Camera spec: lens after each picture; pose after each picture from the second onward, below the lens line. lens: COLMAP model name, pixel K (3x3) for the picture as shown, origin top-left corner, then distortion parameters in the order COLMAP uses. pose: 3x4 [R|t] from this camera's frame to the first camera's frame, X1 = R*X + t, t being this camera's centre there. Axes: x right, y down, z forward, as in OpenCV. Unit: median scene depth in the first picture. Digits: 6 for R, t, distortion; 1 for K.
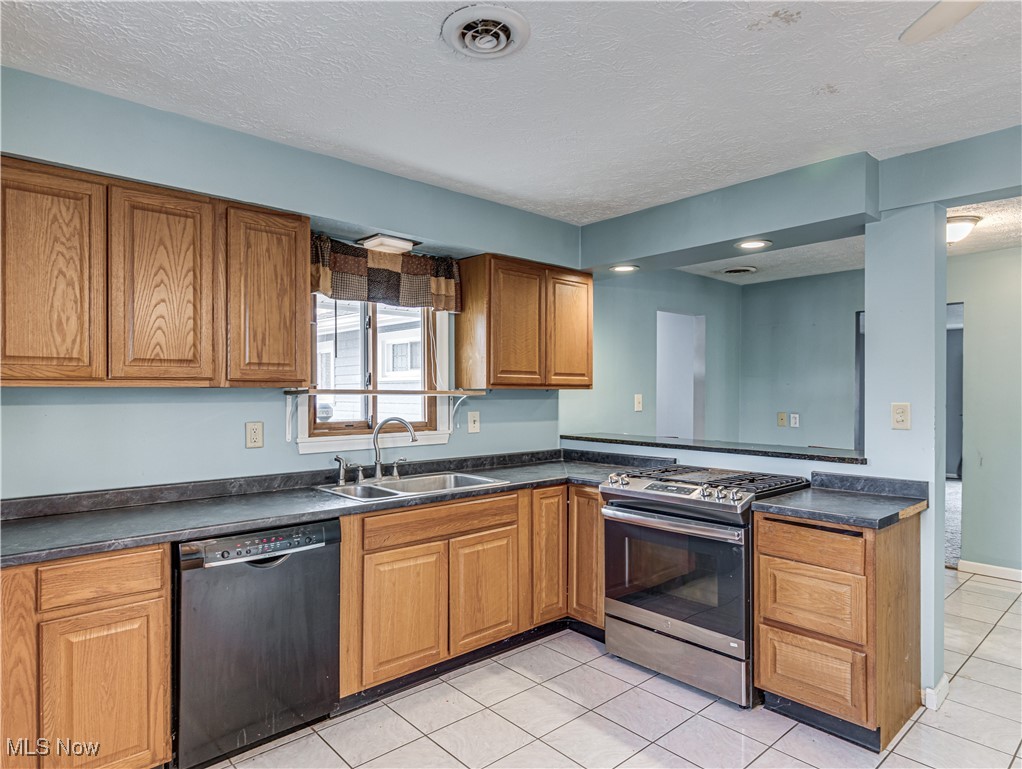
lens RADIAL K [[596.0, 0, 508.9], [0, 596.0, 379.8], [0, 0, 1]] dist [-0.000654, -0.001384]
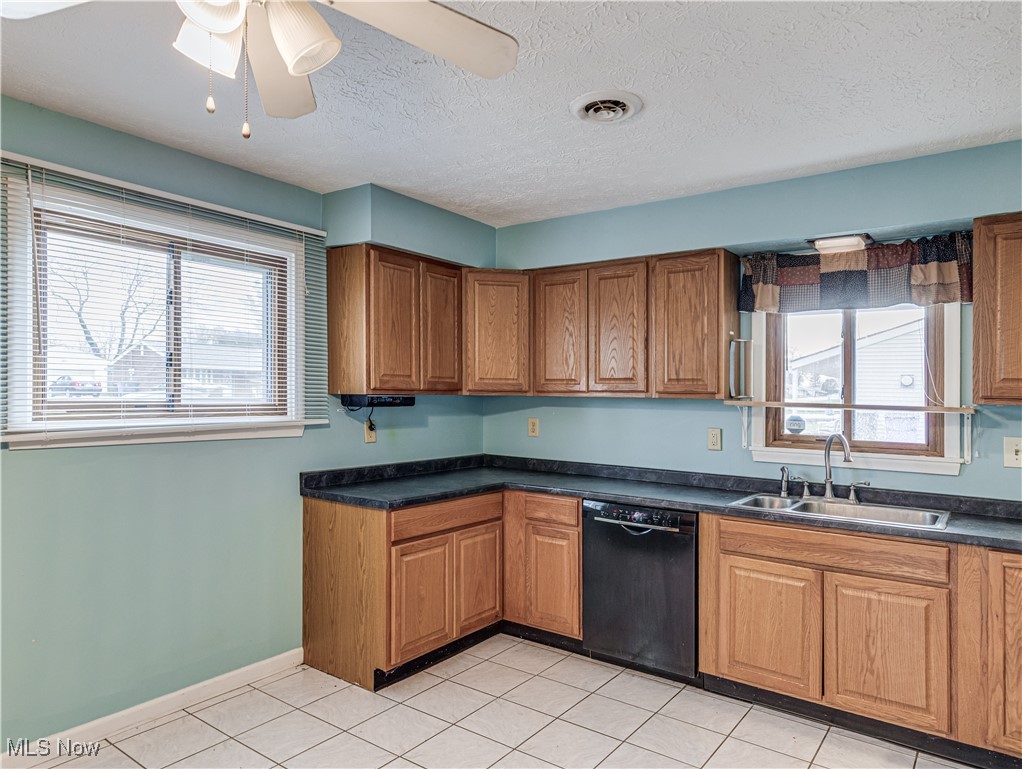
lens RADIAL K [[671.2, 0, 509.3], [0, 671.2, 392.6], [0, 0, 1]] dist [0.019391, -0.000656]
pose [[0.212935, 0.000480, -0.977066, 0.835482], [-0.000050, 1.000000, 0.000480, -0.000335], [0.977066, -0.000053, 0.212935, 0.341616]]
